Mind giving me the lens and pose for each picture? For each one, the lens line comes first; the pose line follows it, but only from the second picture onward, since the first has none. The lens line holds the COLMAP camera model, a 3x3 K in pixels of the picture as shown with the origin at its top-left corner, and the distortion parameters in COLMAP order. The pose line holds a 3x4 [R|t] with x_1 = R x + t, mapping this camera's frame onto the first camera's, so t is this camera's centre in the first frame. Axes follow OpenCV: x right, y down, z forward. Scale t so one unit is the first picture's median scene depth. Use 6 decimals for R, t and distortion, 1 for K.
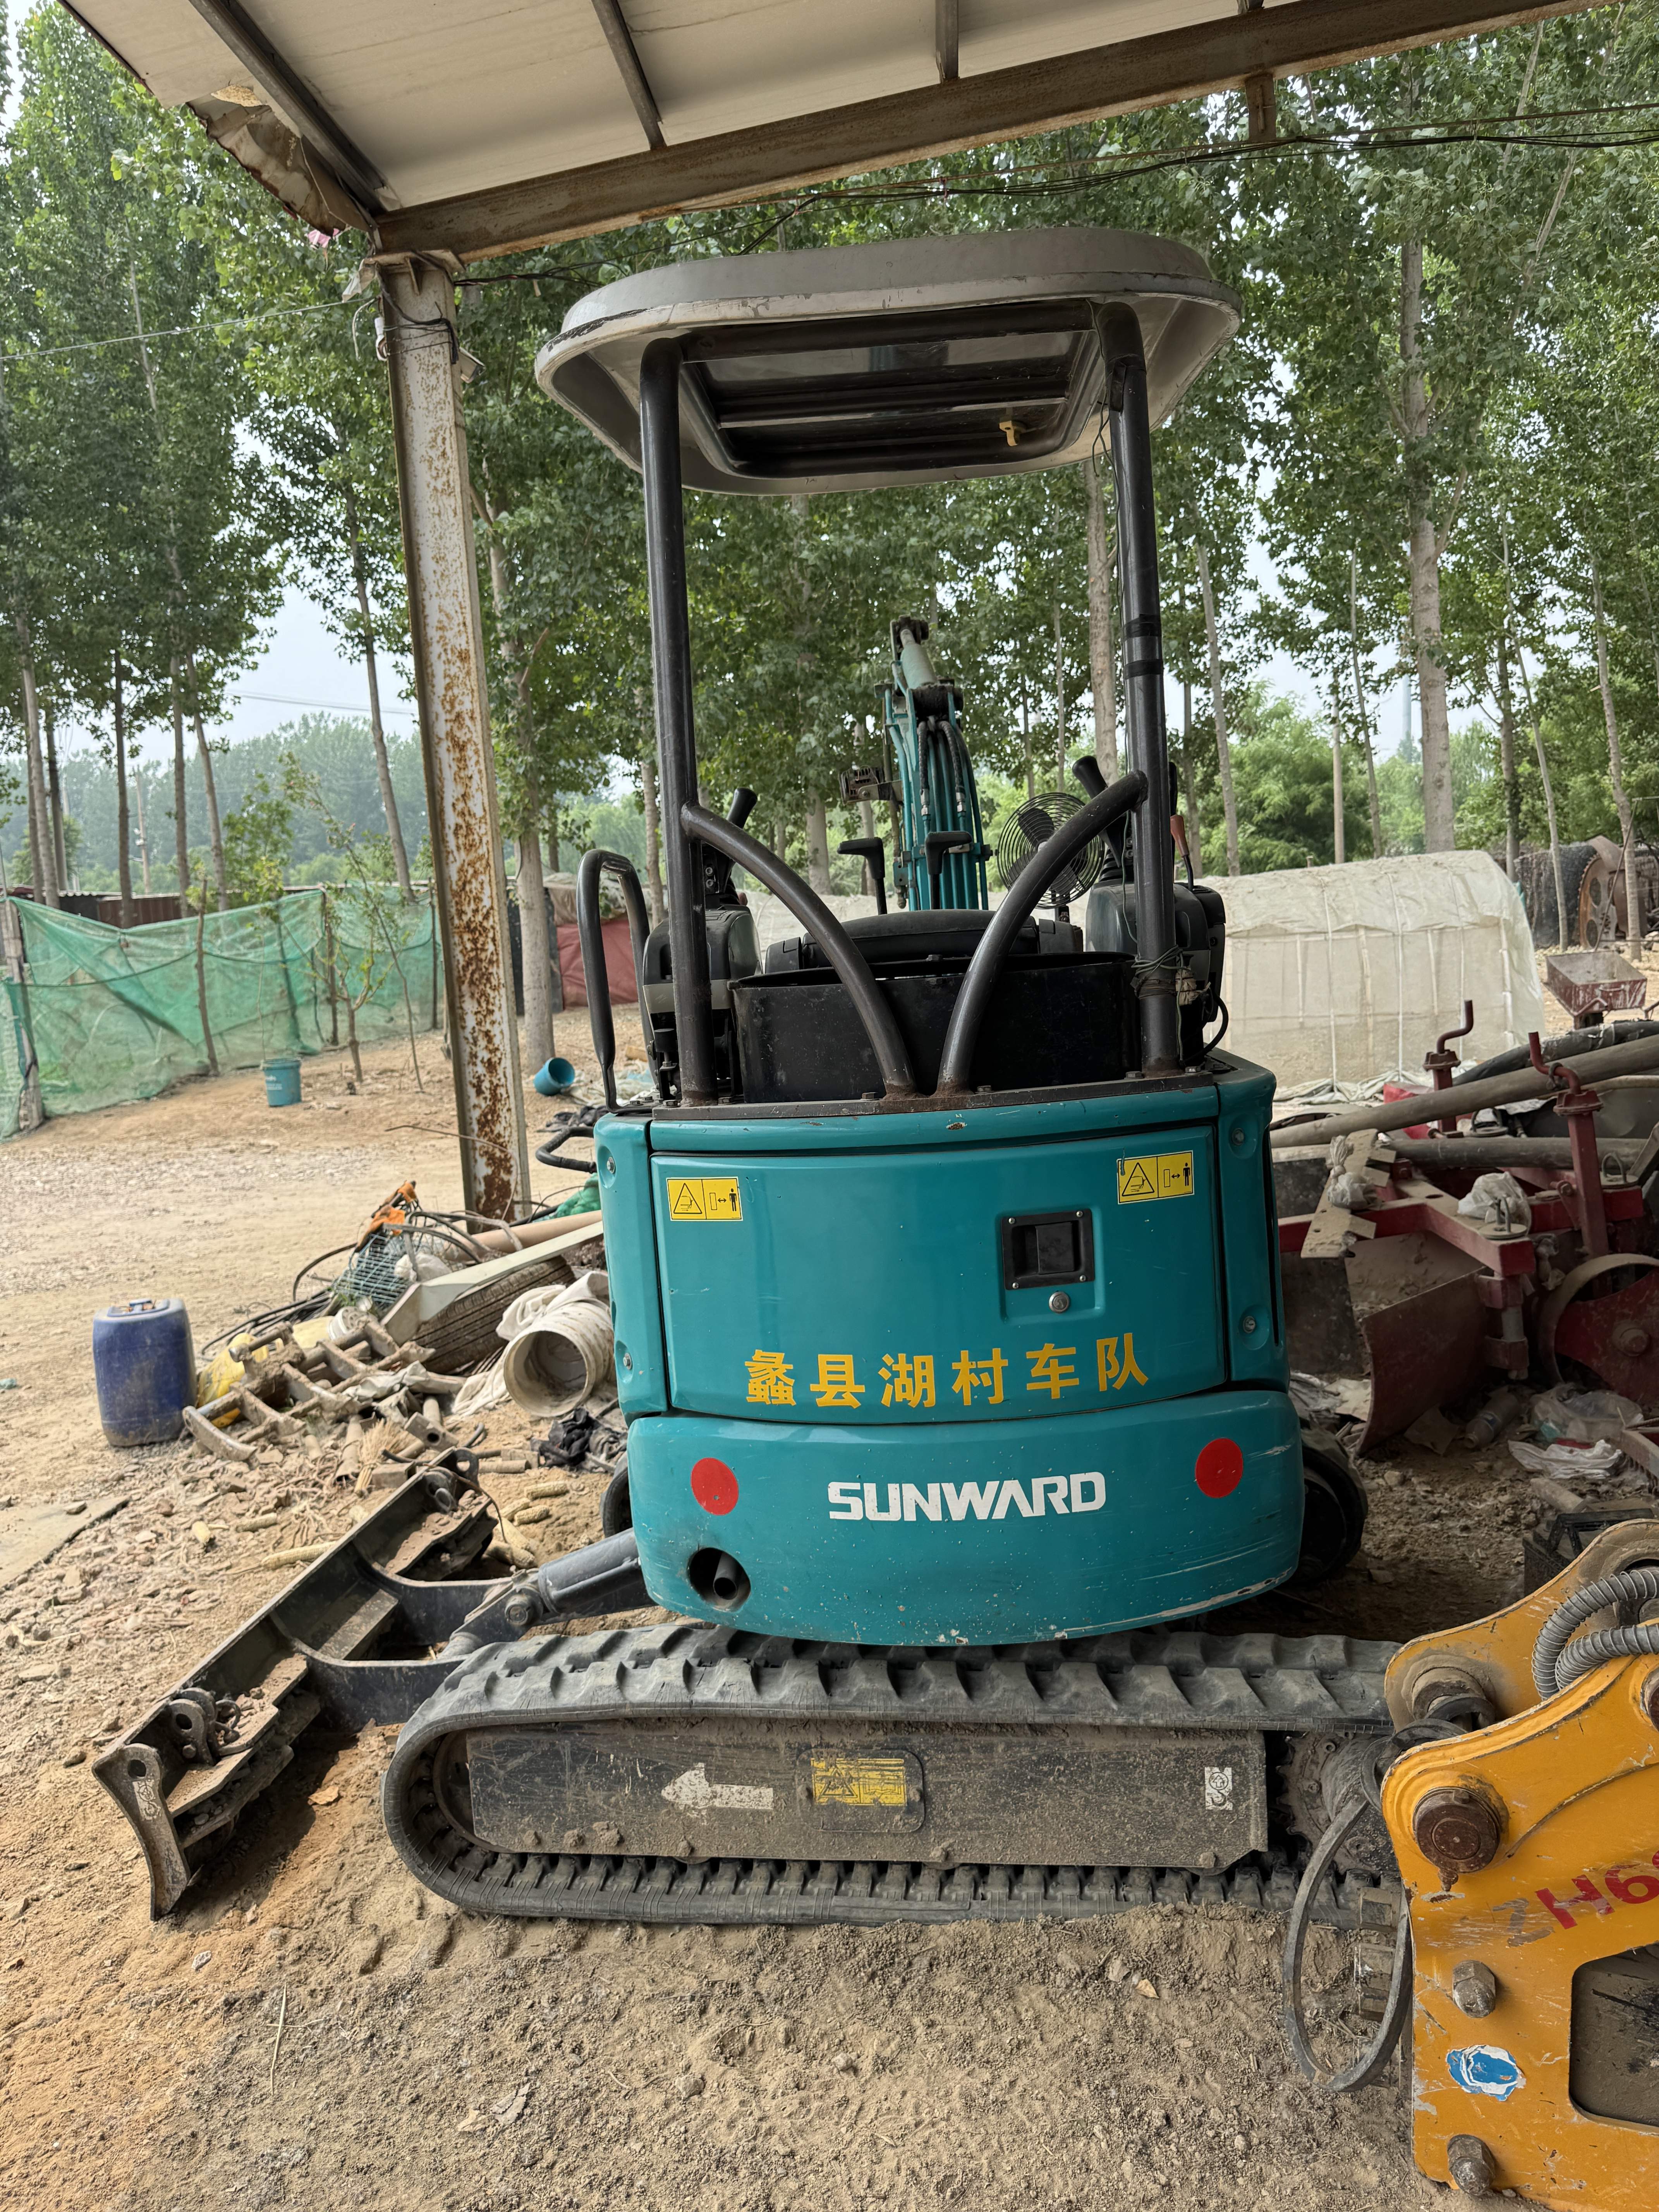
lens RADIAL K [[1562.5, 0, 821.5], [0, 1562.5, 1108.5], [0, 0, 1]] dist [-0.004410, -0.008291]
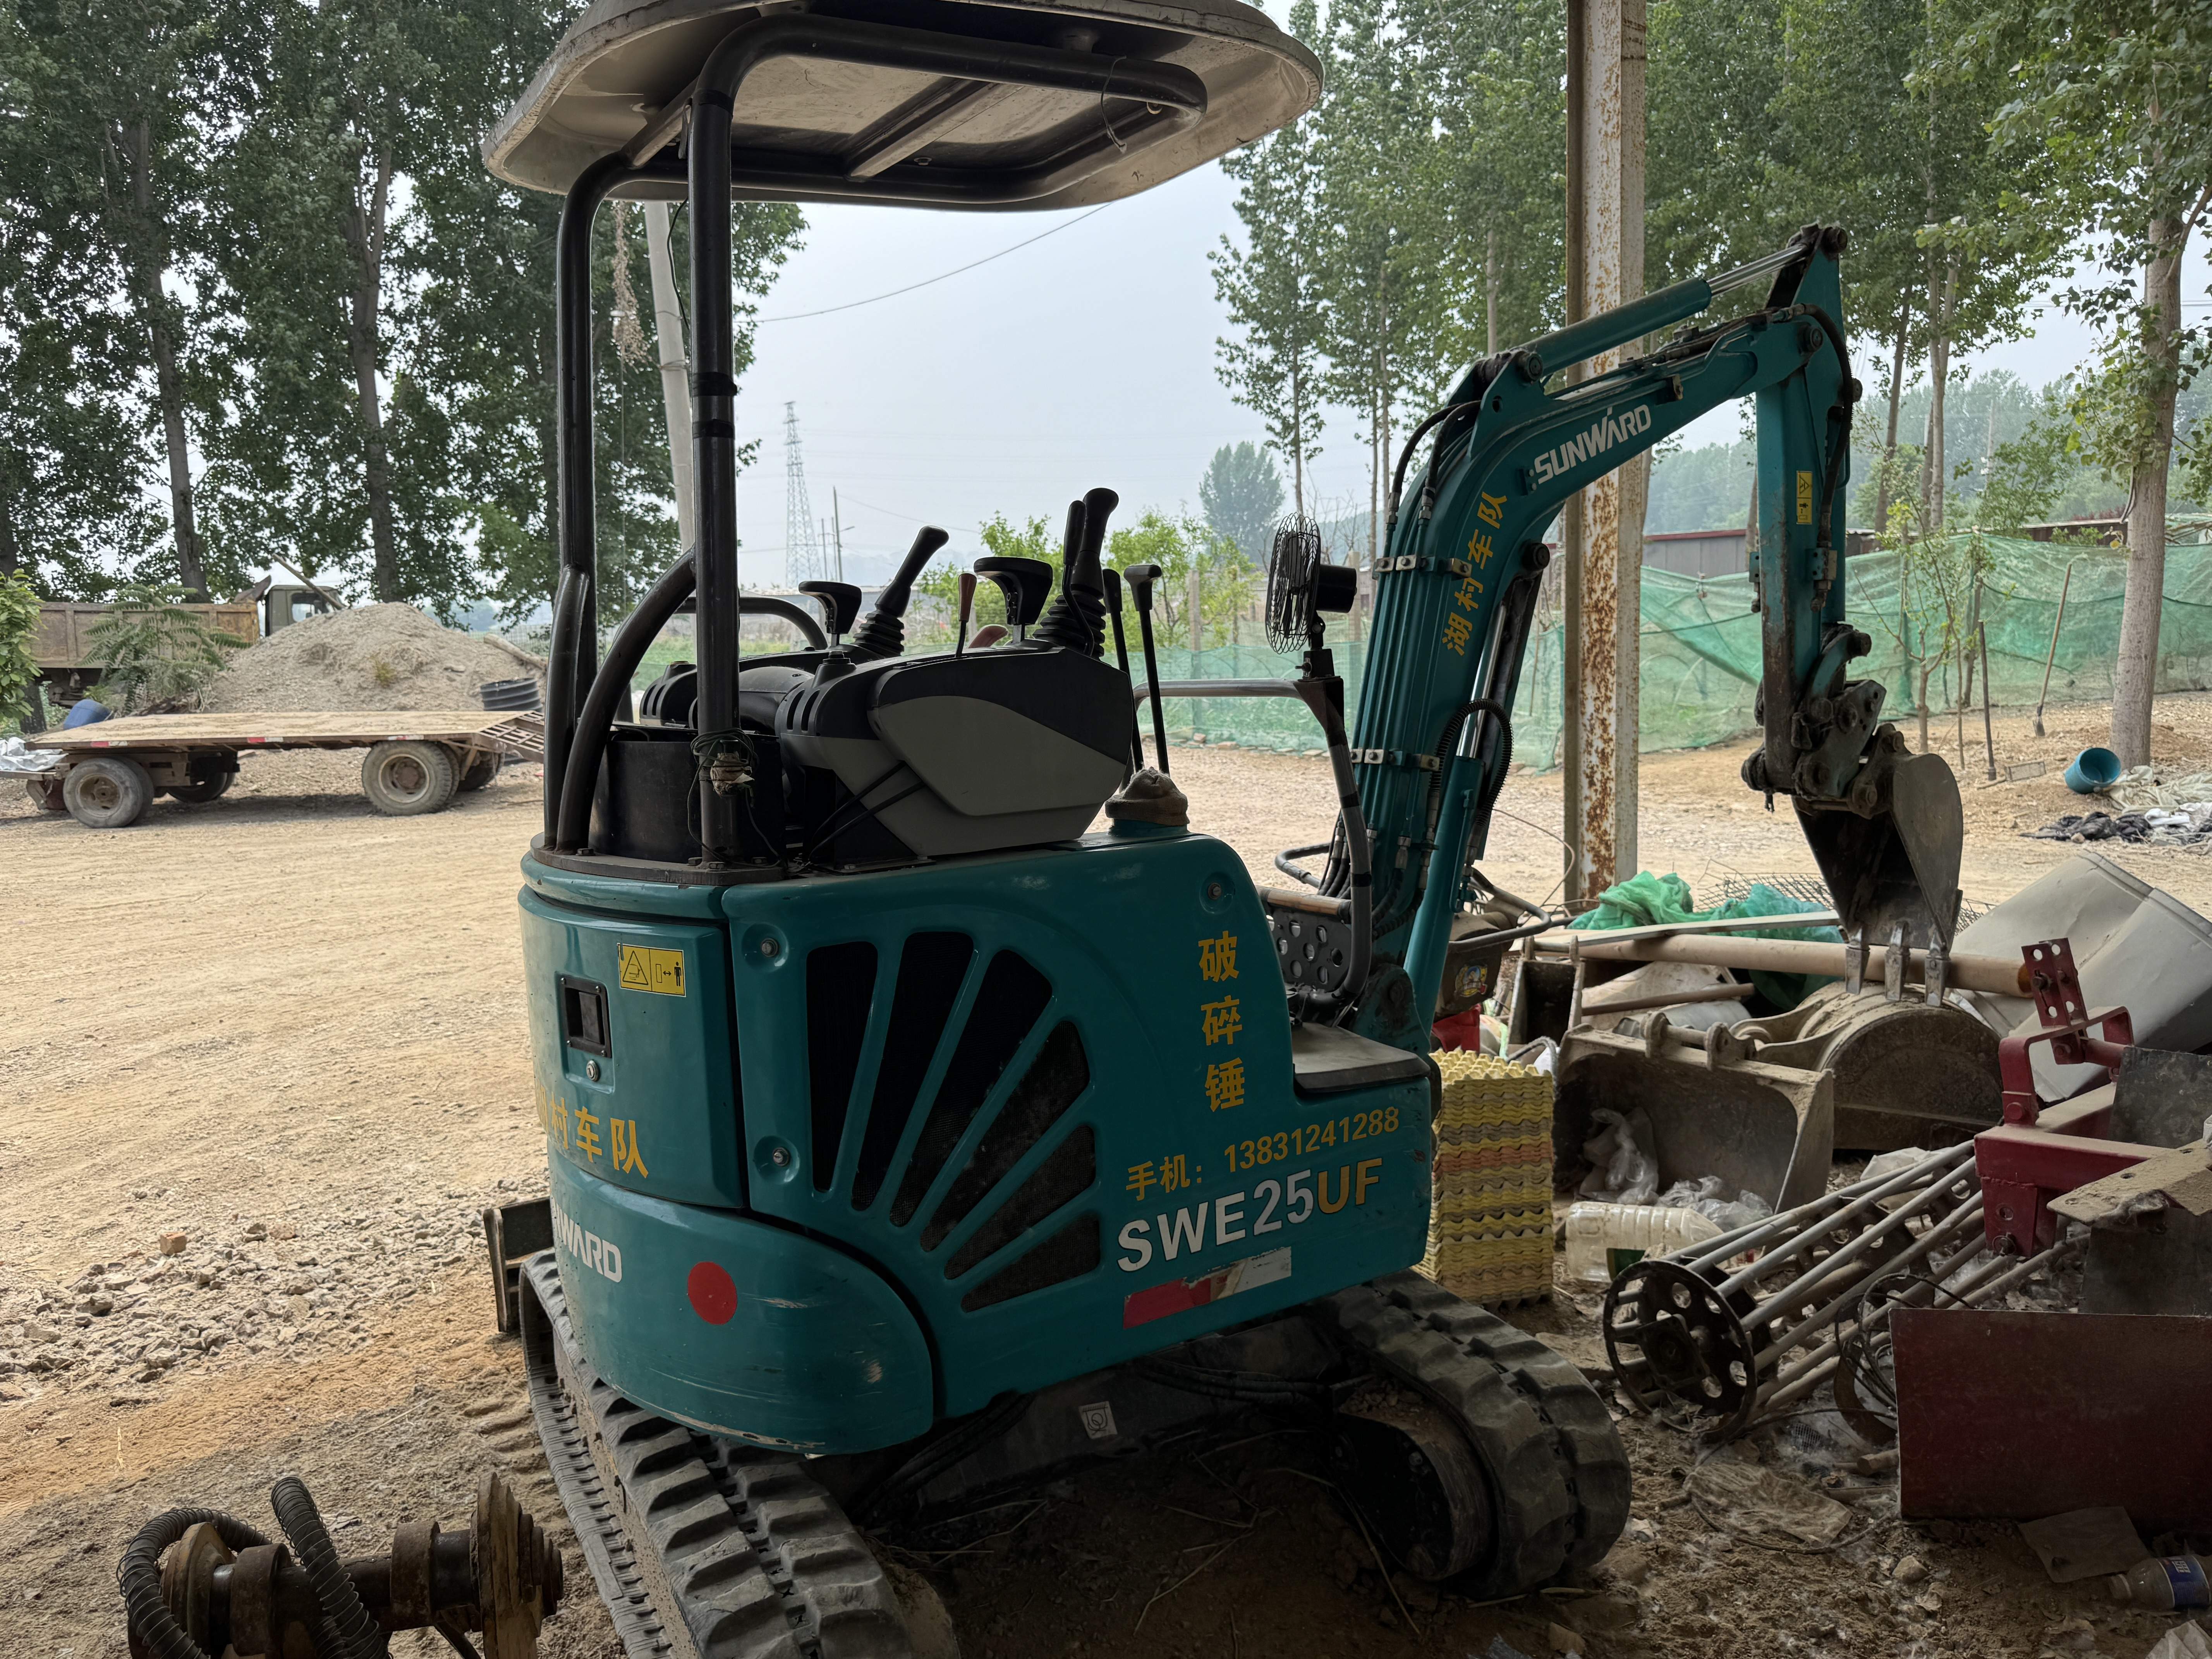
lens RADIAL K [[1562.5, 0, 1097.9], [0, 1562.5, 832.9], [0, 0, 1]] dist [-0.004410, -0.008291]
pose [[0.603156, 0.139066, -0.785407, 0.343440], [-0.094088, 0.990214, 0.103074, -0.050004], [0.792055, 0.011728, 0.610337, 0.195059]]
